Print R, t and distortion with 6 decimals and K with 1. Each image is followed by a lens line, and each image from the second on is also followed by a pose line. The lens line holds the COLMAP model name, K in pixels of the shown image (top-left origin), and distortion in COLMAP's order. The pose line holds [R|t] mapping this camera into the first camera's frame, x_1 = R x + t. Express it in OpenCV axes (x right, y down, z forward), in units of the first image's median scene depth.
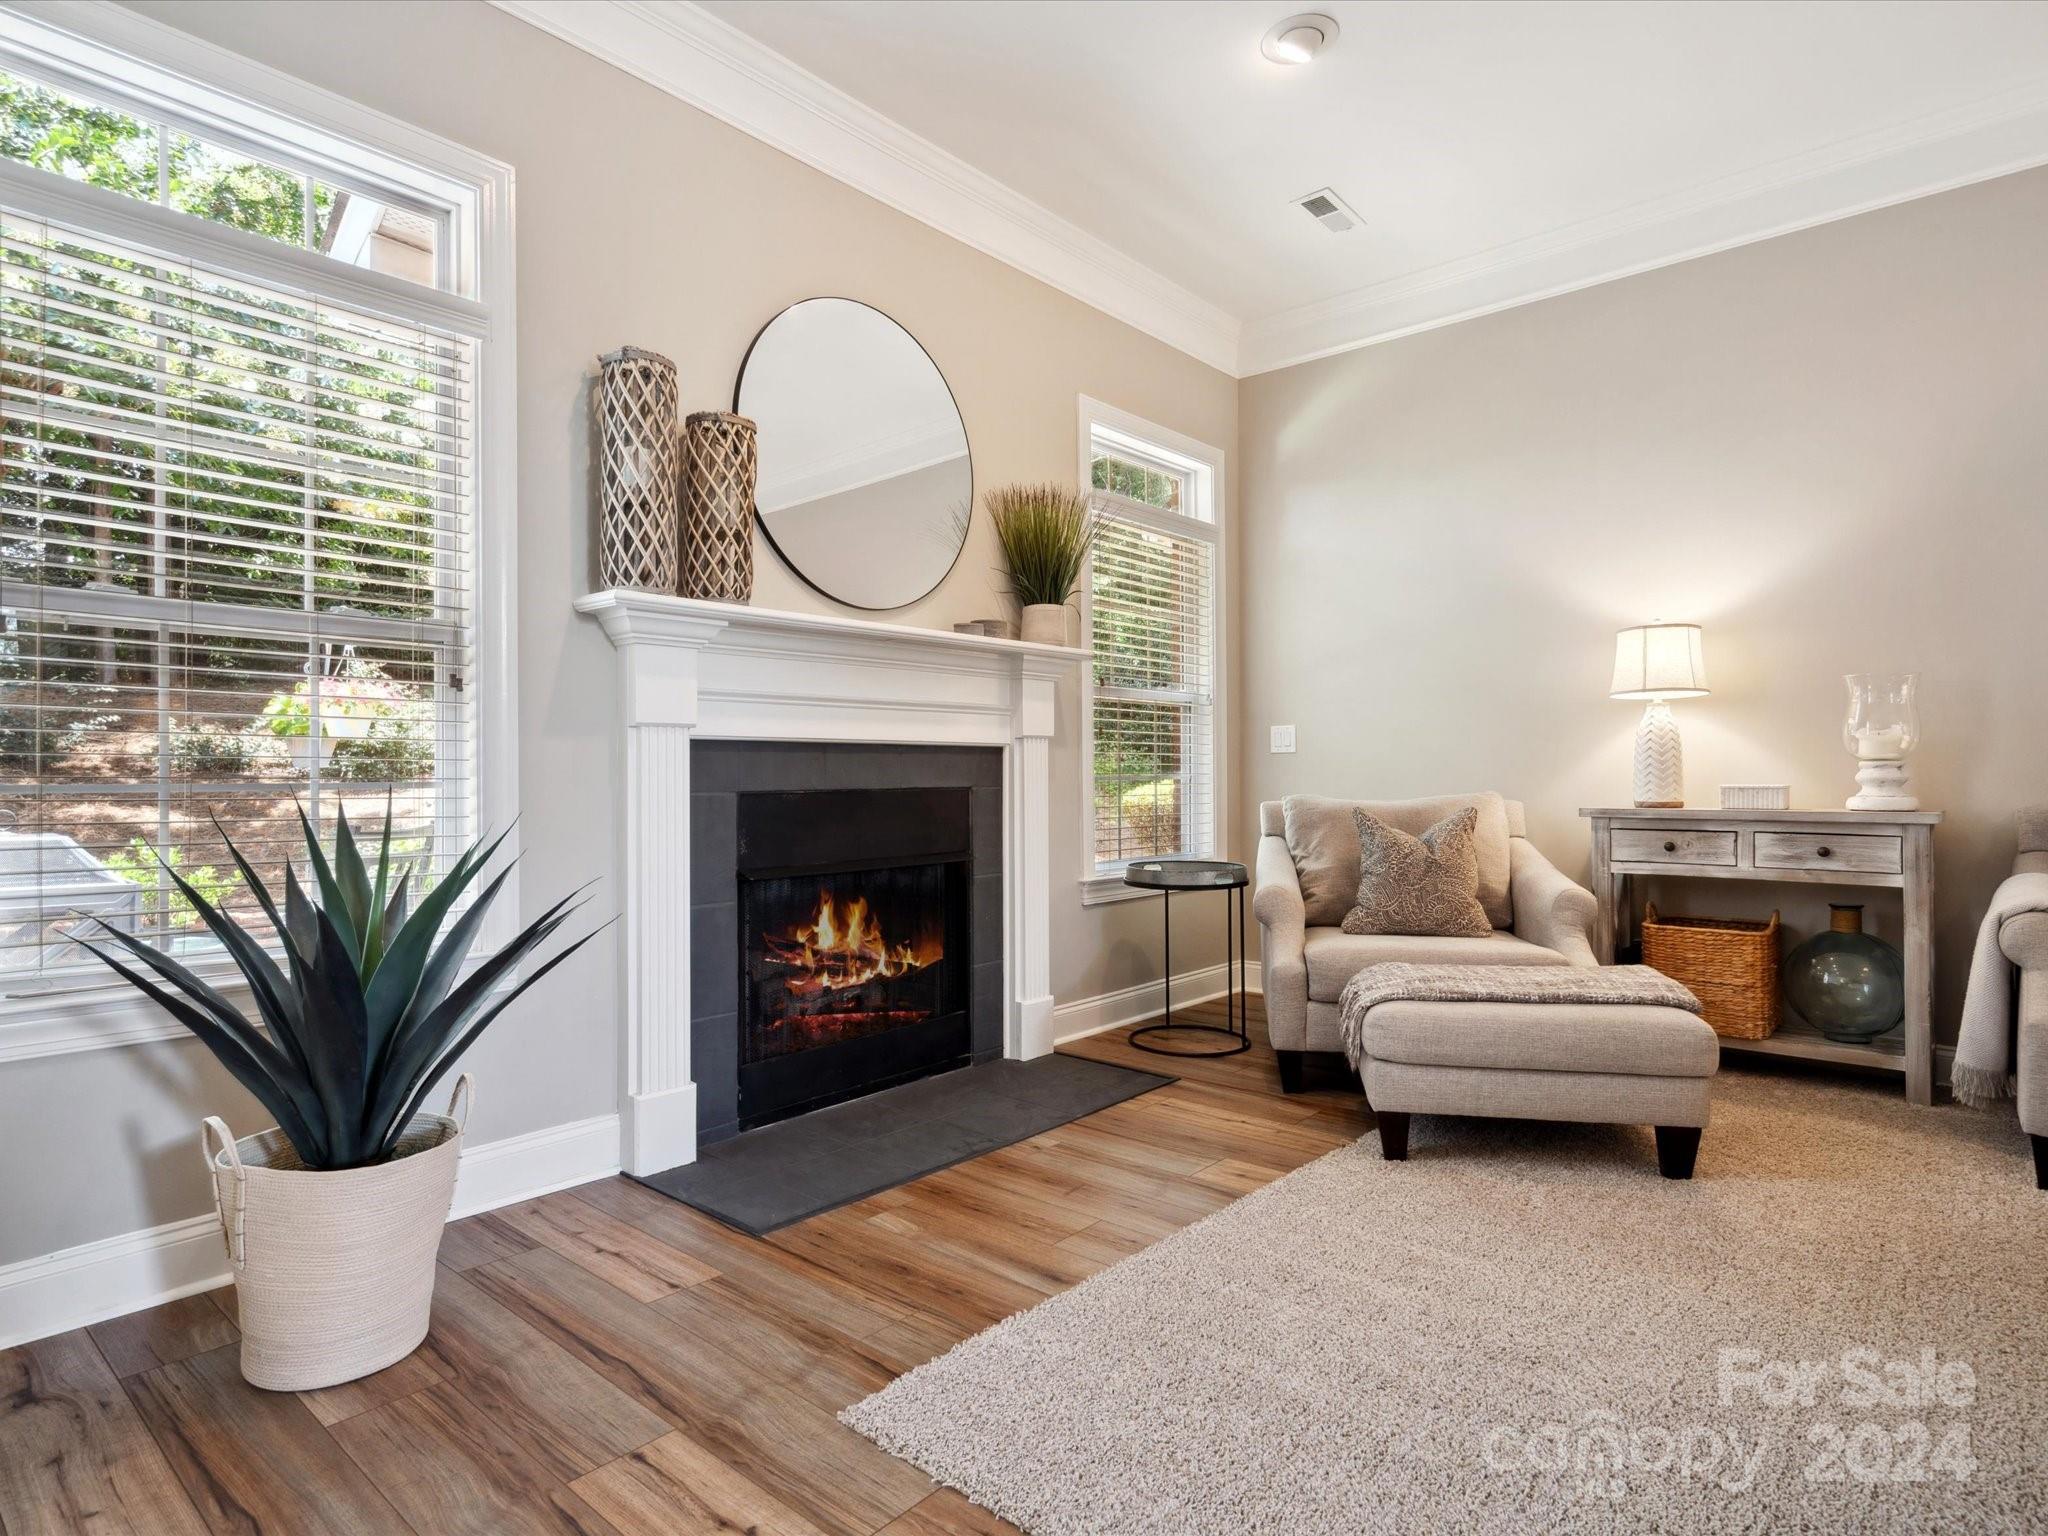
lens RADIAL K [[1121.6, 0, 1018.8], [0, 1121.6, 766.4], [0, 0, 1]] dist [0.008490, 0.001219]
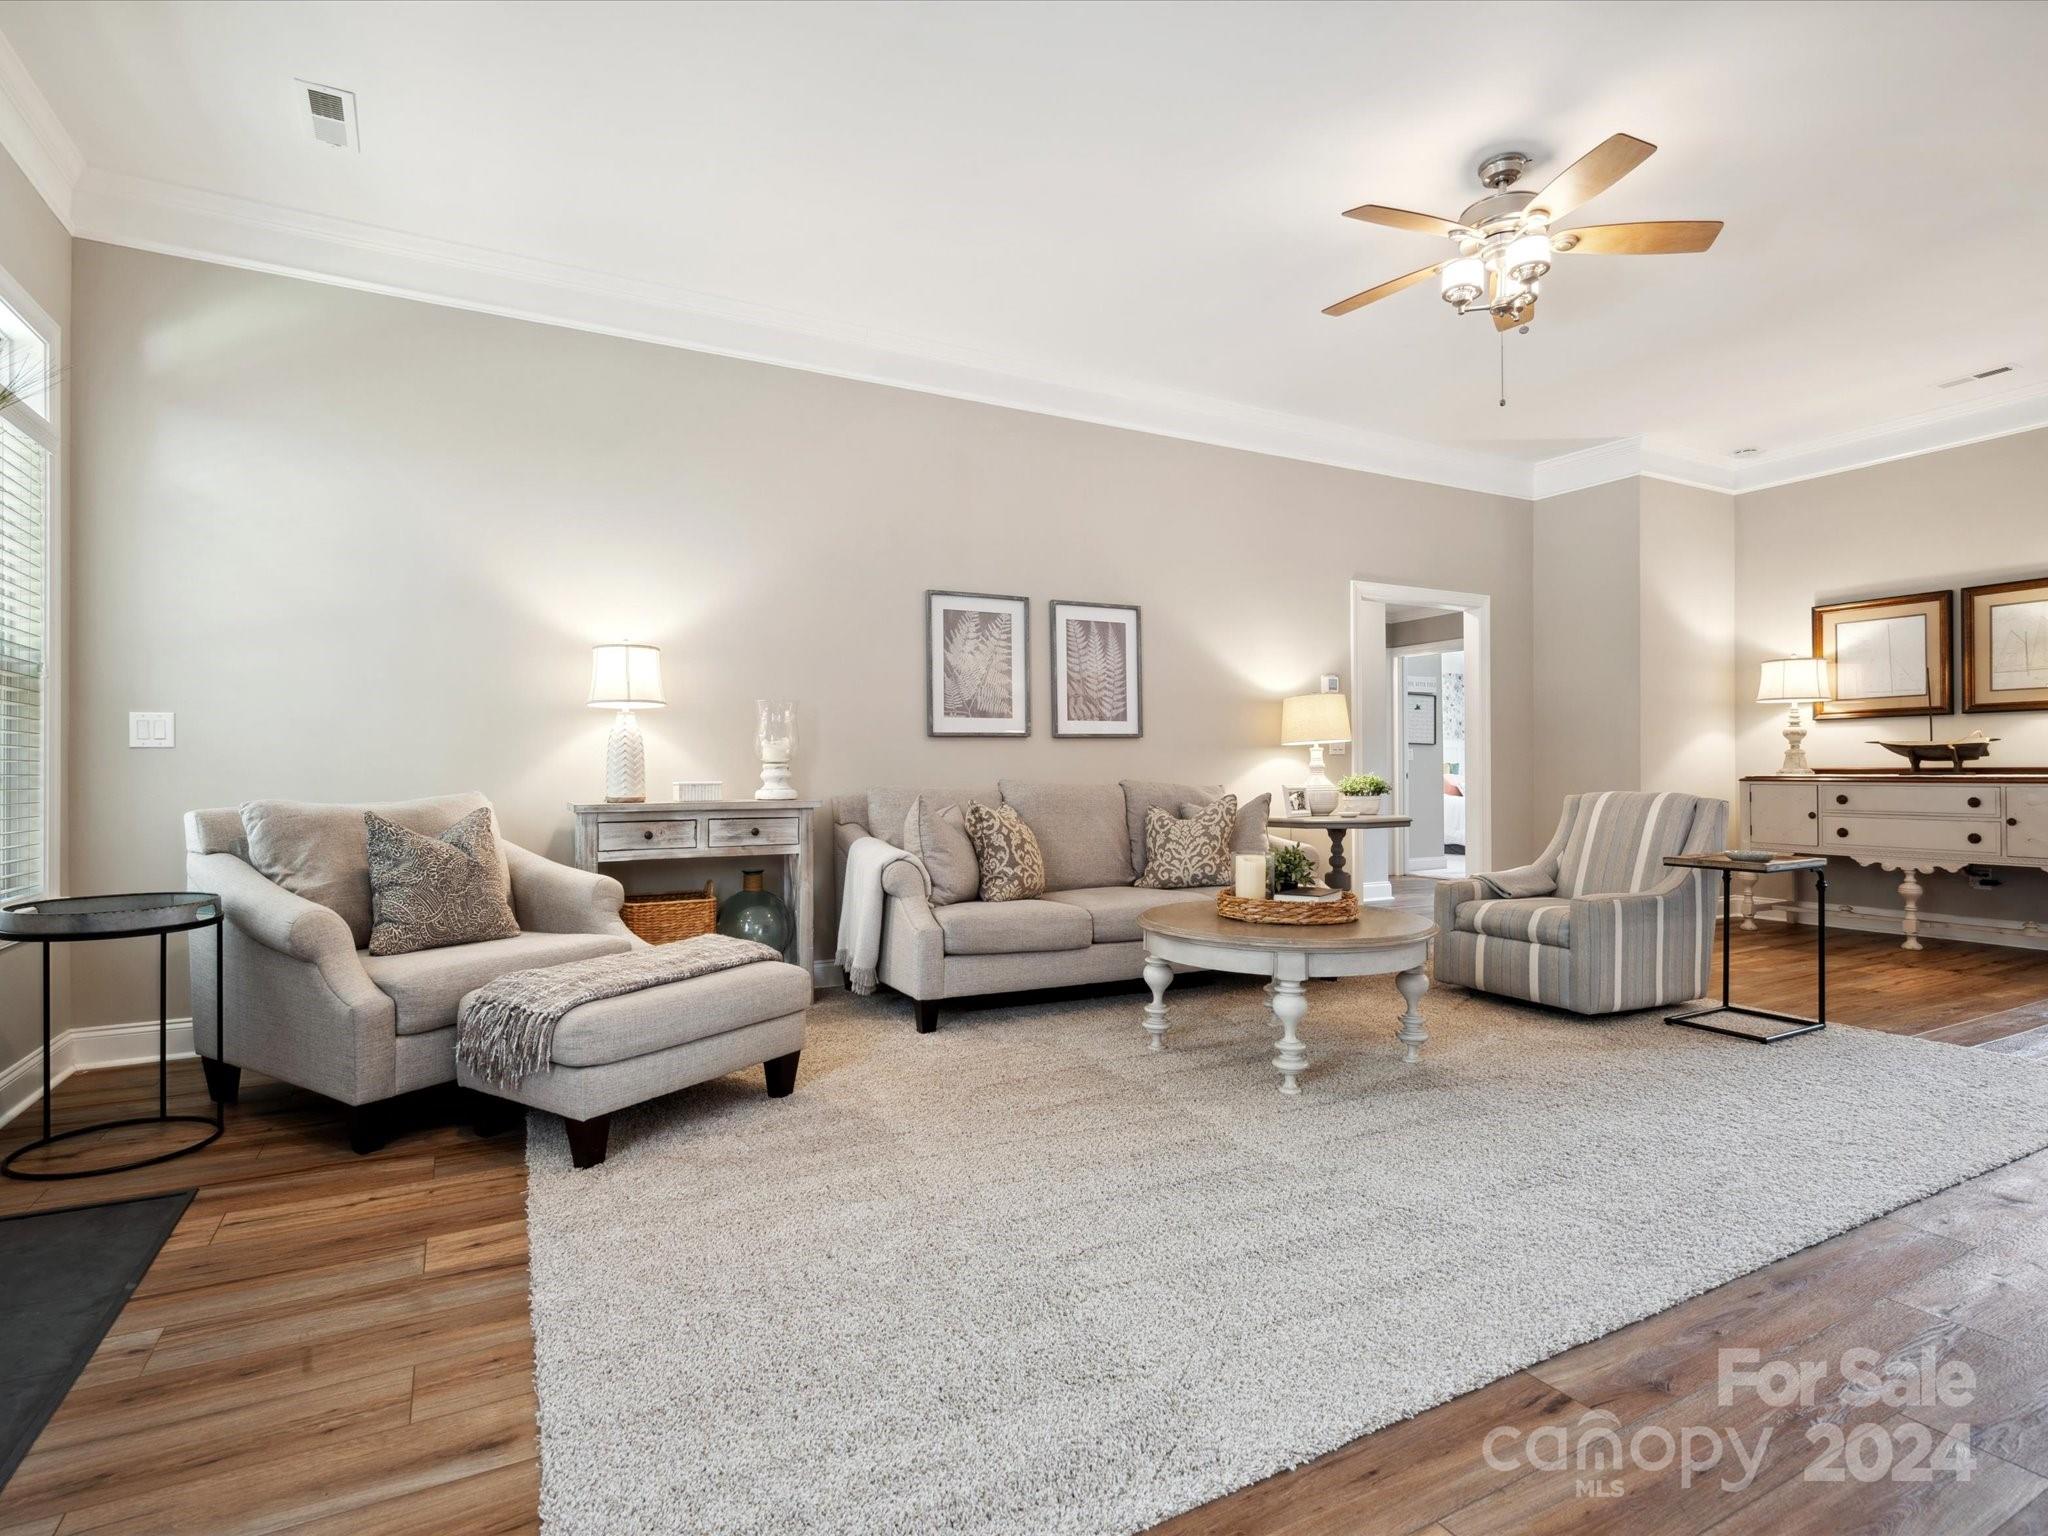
lens RADIAL K [[1034.2, 0, 1017.1], [0, 1034.2, 762.4], [0, 0, 1]] dist [-0.008710, 0.004942]
pose [[0.356808, 0.009997, 0.934124, -0.301714], [-0.003208, 0.999950, -0.009476, 0.004356], [-0.934172, 0.000385, 0.356822, 0.265181]]
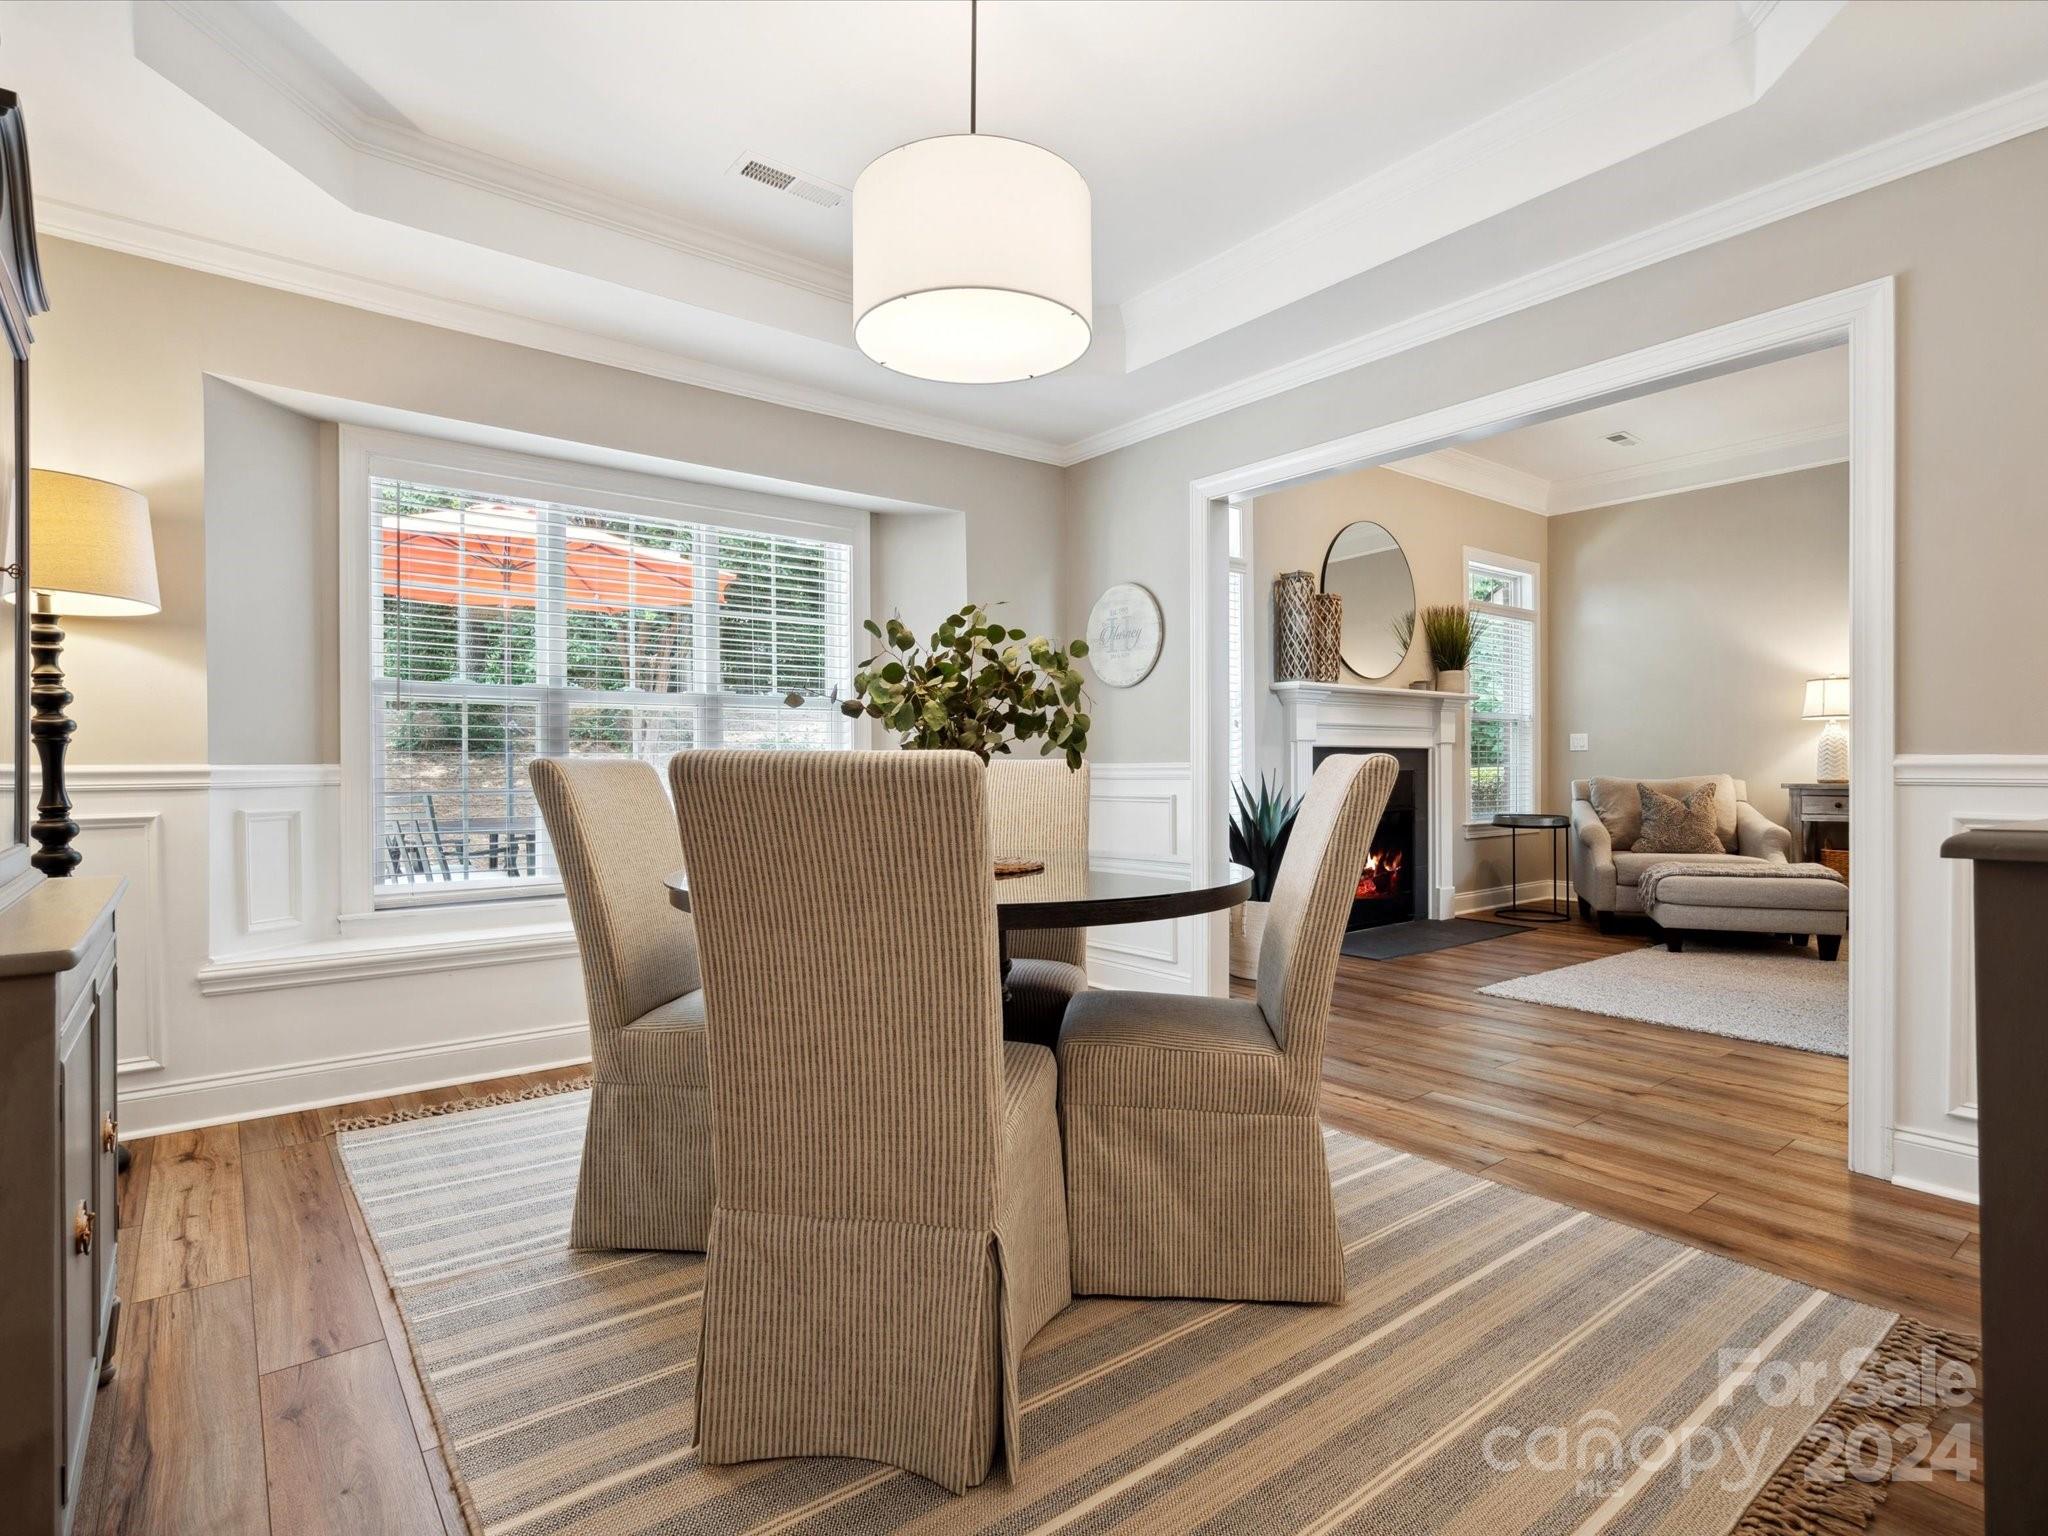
lens RADIAL K [[1034.2, 0, 1012.6], [0, 1034.2, 770.6], [0, 0, 1]] dist [-0.008710, 0.004942]
pose [[0.981110, 0.001178, -0.193446, -0.385388], [0.000849, 0.999946, 0.010398, -0.000321], [0.193448, -0.010366, 0.981056, -0.850390]]
